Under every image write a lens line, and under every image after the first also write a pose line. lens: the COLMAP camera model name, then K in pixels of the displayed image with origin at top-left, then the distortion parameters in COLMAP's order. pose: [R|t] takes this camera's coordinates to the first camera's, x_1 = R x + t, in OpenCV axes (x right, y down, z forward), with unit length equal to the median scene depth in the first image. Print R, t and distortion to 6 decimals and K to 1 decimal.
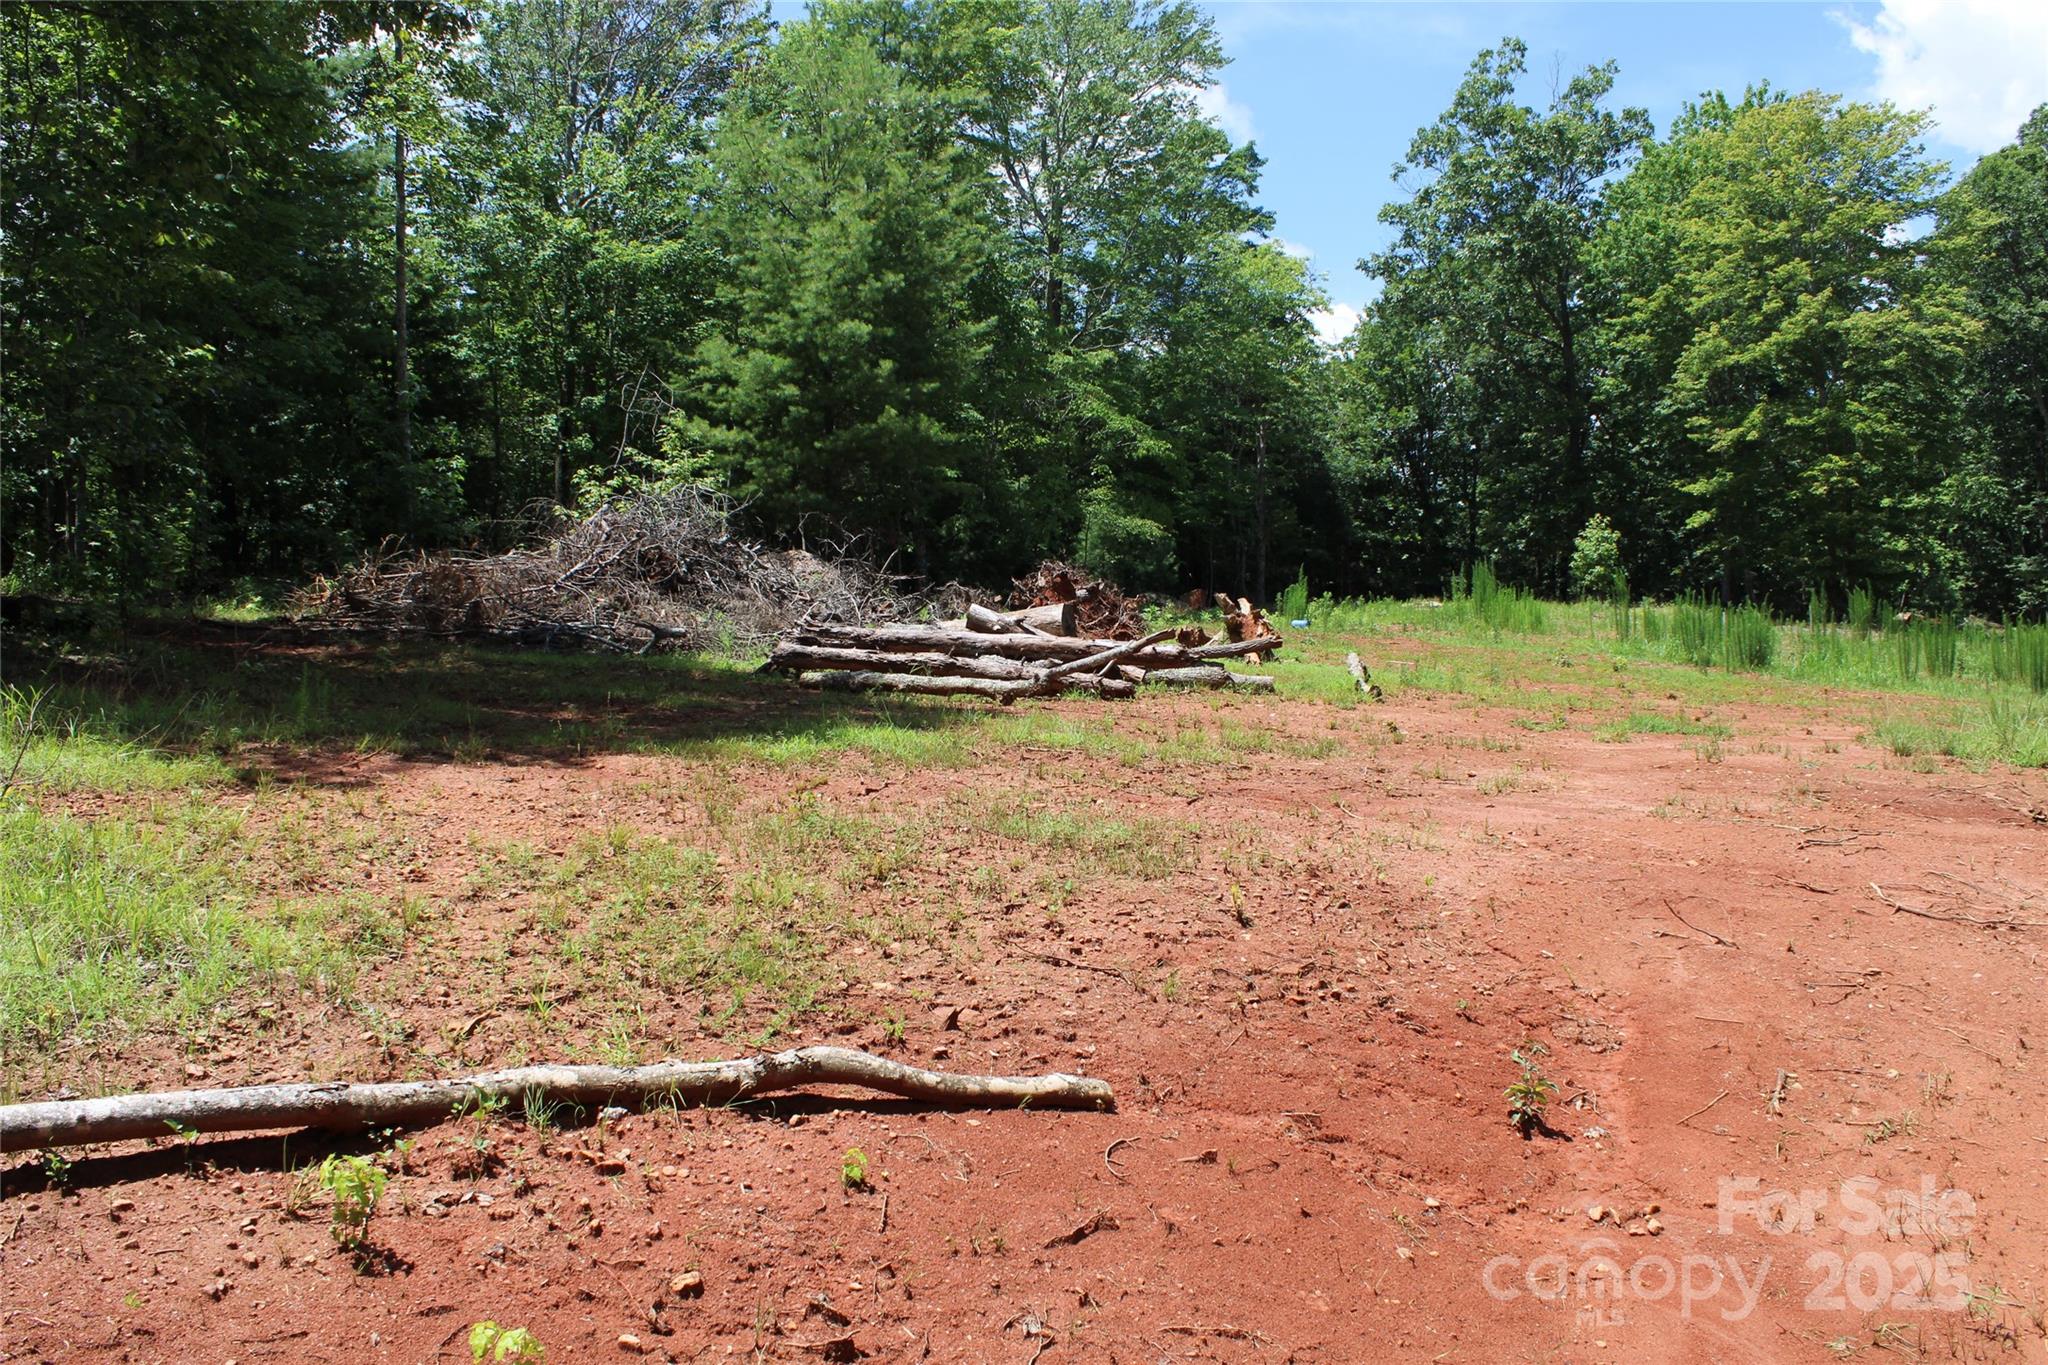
lens RADIAL K [[1761.7, 0, 983.9], [0, 1761.7, 662.8], [0, 0, 1]] dist [-0.167502, 0.146099]
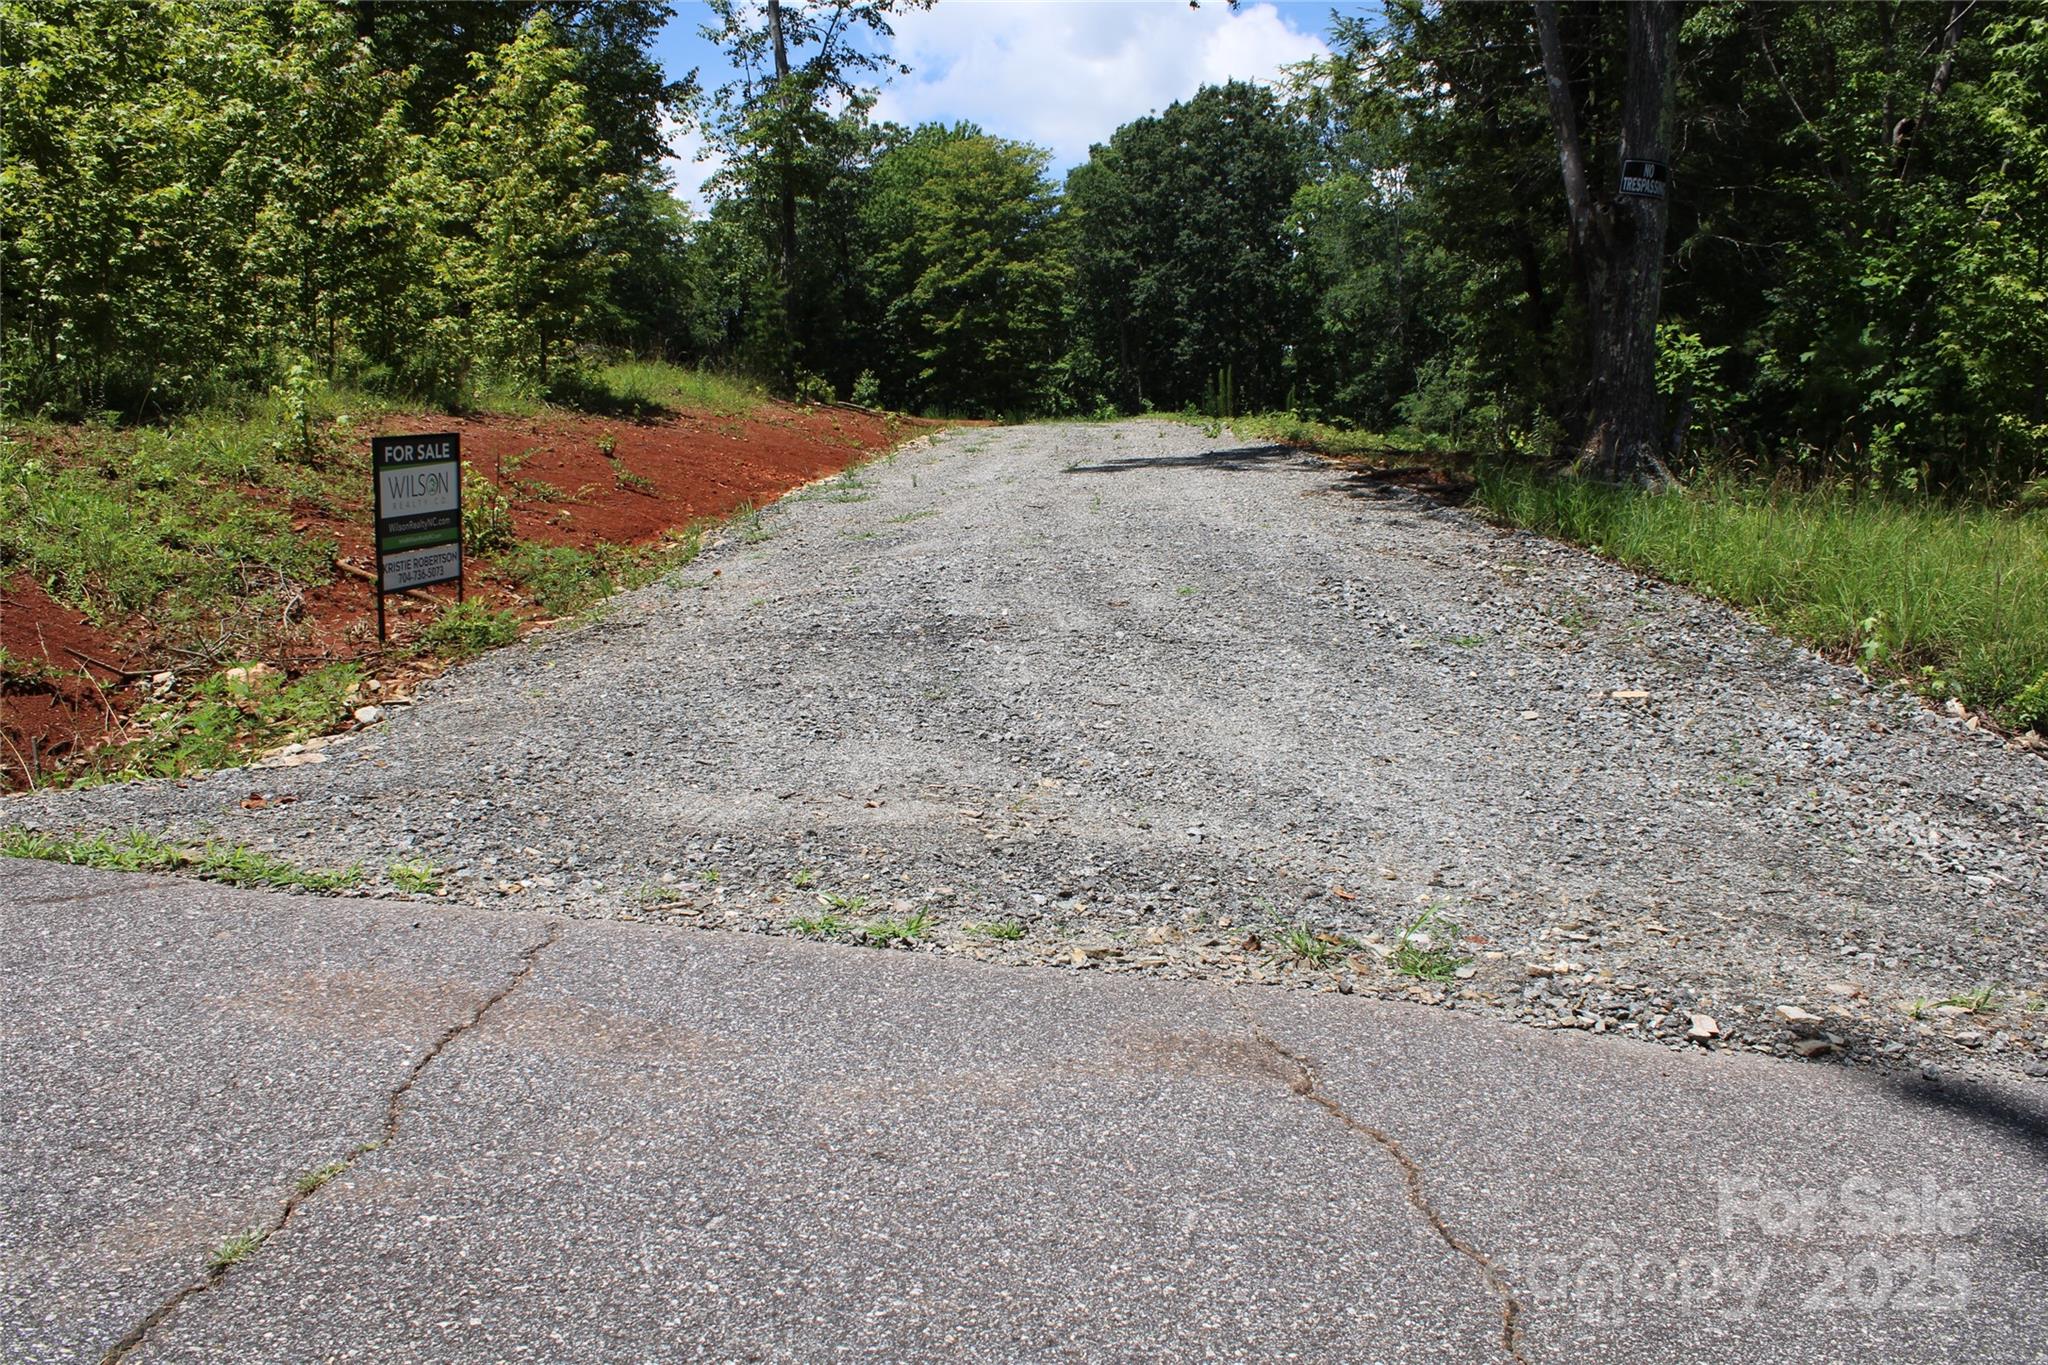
lens RADIAL K [[1761.7, 0, 954.2], [0, 1761.7, 687.8], [0, 0, 1]] dist [-0.167502, 0.146099]
pose [[0.908017, -0.039430, 0.417073, -0.350139], [-0.000029, 0.995555, 0.094183, 0.075049], [-0.418933, -0.085532, 0.903980, -0.724701]]
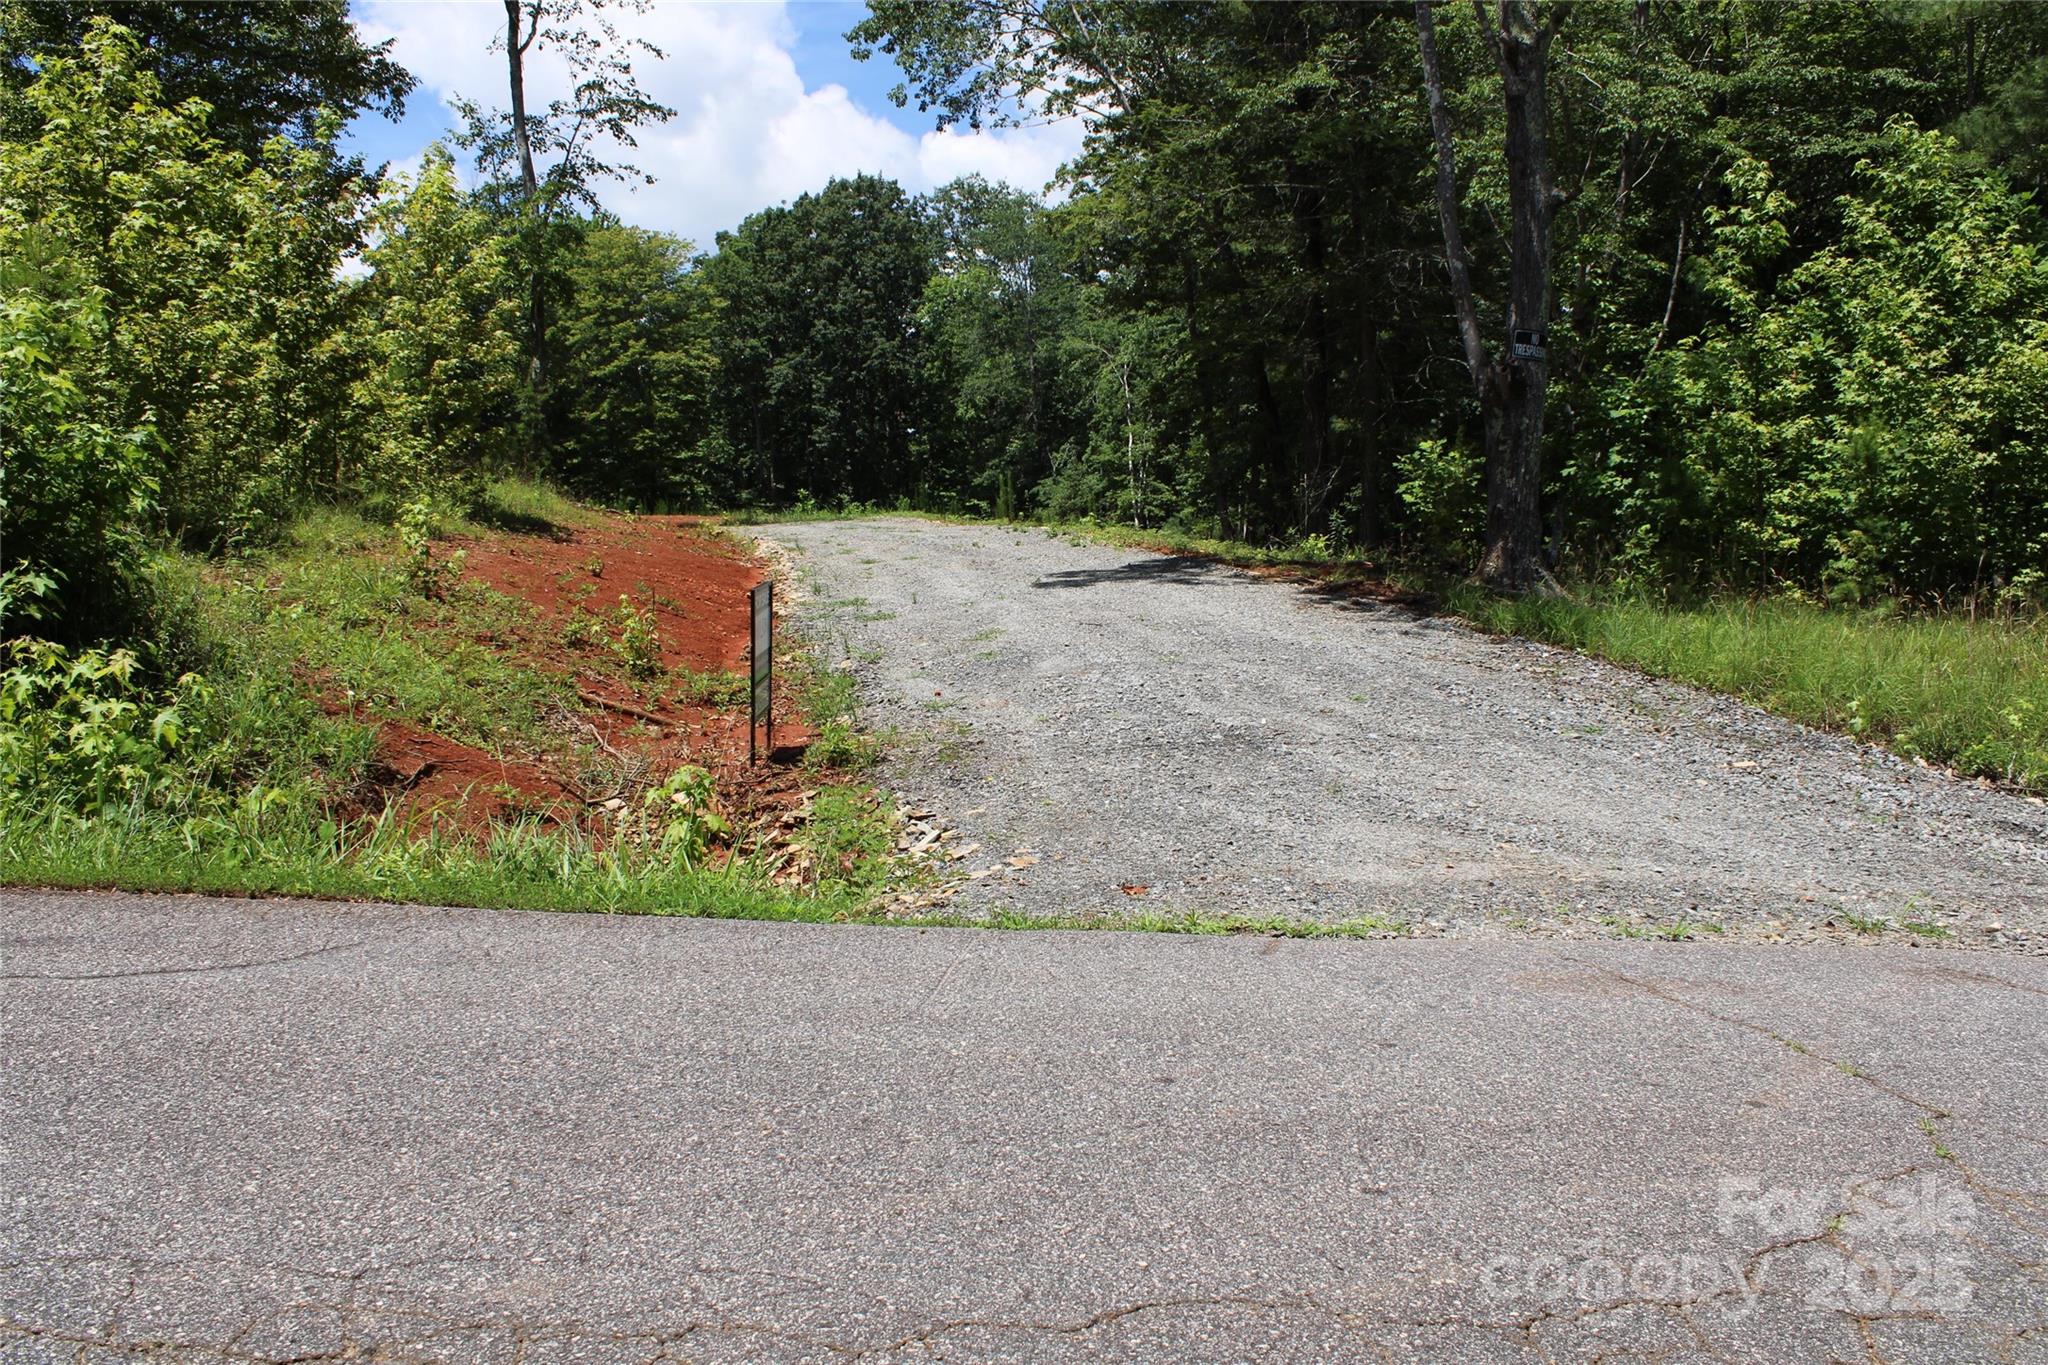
lens RADIAL K [[1761.7, 0, 954.3], [0, 1761.7, 696.0], [0, 0, 1]] dist [-0.167502, 0.146099]
pose [[0.788110, -0.049173, 0.613568, -0.415403], [0.018185, 0.998229, 0.056643, 0.066262], [-0.615266, -0.033483, 0.787608, -0.709608]]
